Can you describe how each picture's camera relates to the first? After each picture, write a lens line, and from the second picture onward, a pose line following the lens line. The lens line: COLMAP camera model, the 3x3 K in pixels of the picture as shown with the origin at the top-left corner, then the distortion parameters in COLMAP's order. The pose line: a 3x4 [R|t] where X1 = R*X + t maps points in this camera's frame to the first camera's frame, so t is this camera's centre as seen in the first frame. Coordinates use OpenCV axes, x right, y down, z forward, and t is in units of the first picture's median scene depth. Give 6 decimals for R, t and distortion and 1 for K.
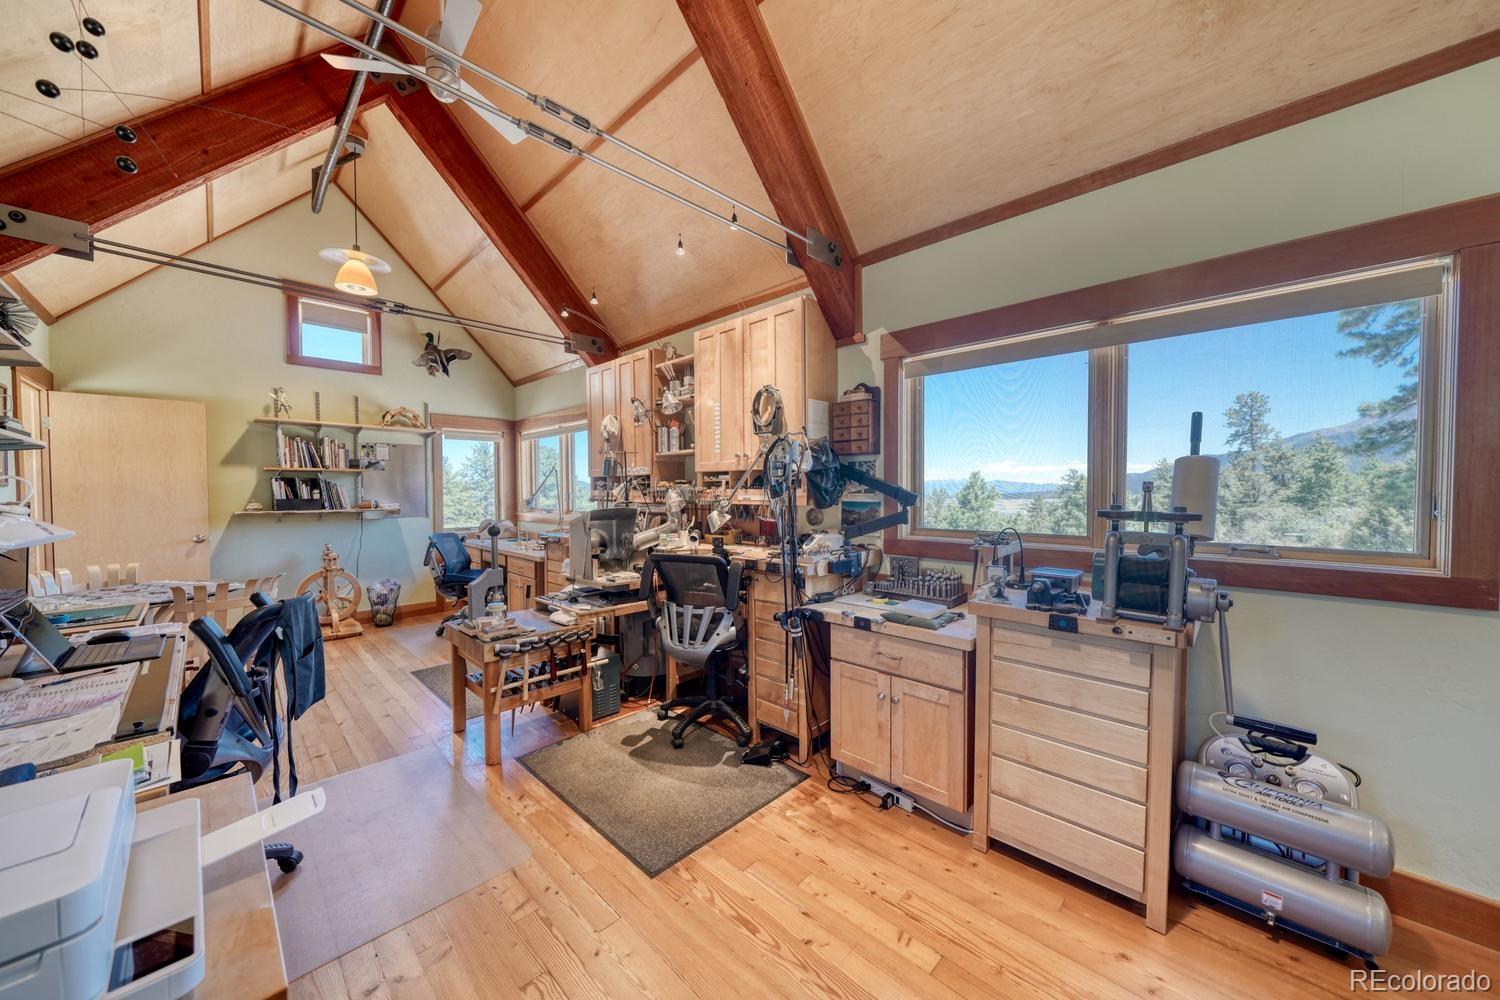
lens RADIAL K [[527.0, 0, 746.9], [0, 527.0, 501.3], [0, 0, 1]] dist [-0.001175, -0.000013]
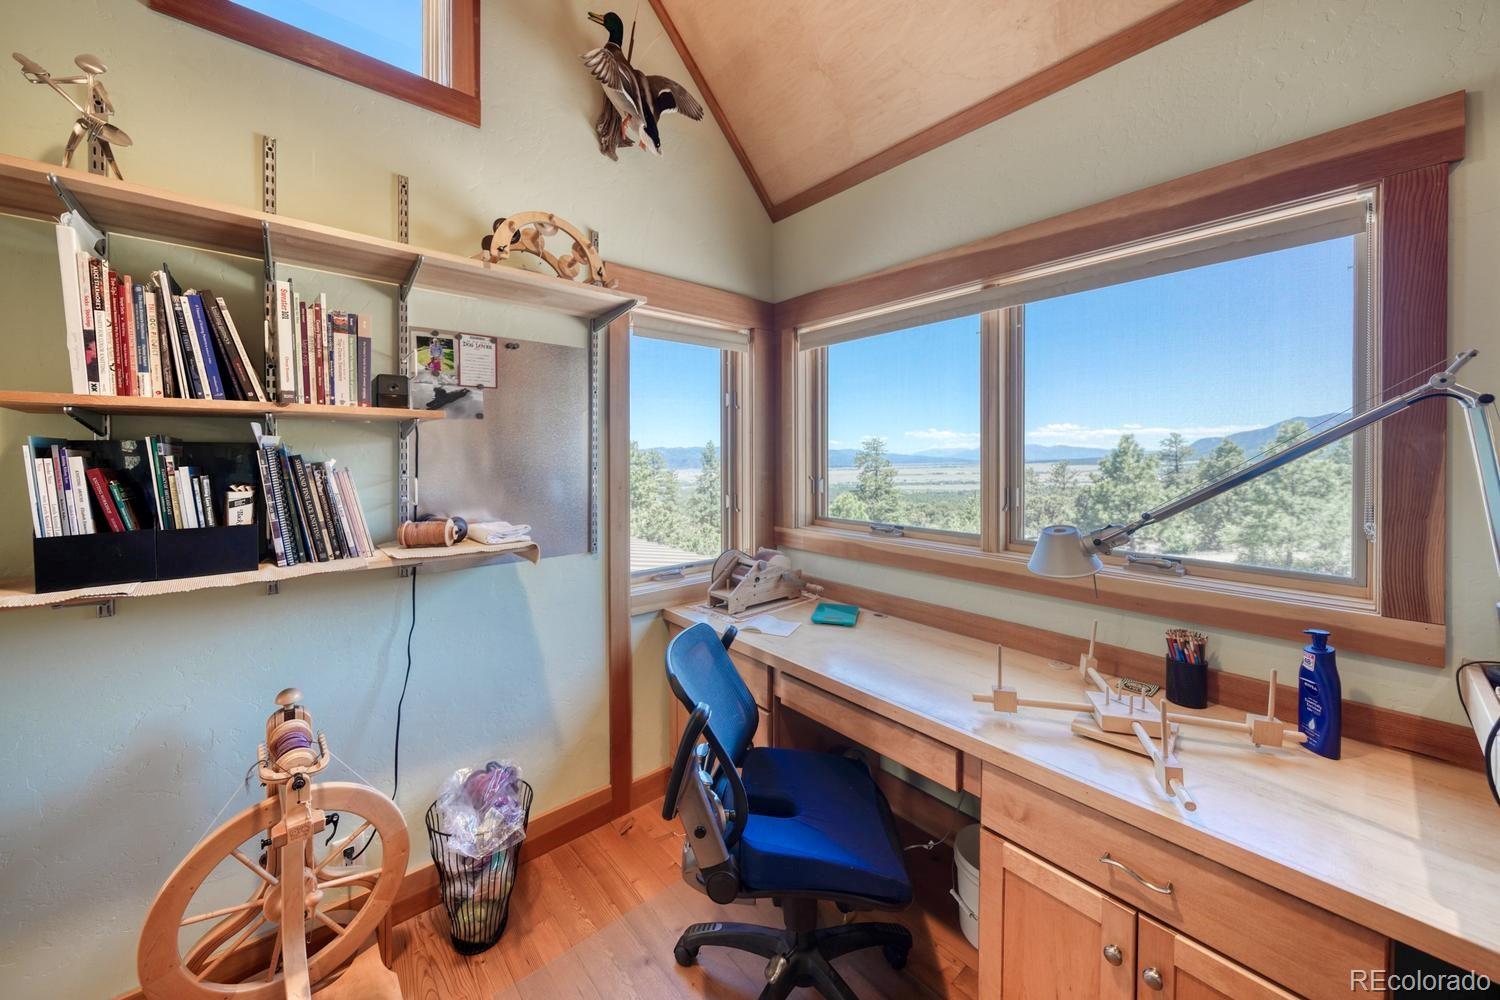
lens RADIAL K [[573.7, 0, 782.7], [0, 573.7, 458.8], [0, 0, 1]] dist [-0.000778, -0.000088]
pose [[0.997656, 0.000898, -0.068417, -0.516535], [-0.002001, 0.999869, -0.016064, -0.030301], [0.068394, 0.016163, 0.997527, 0.711117]]
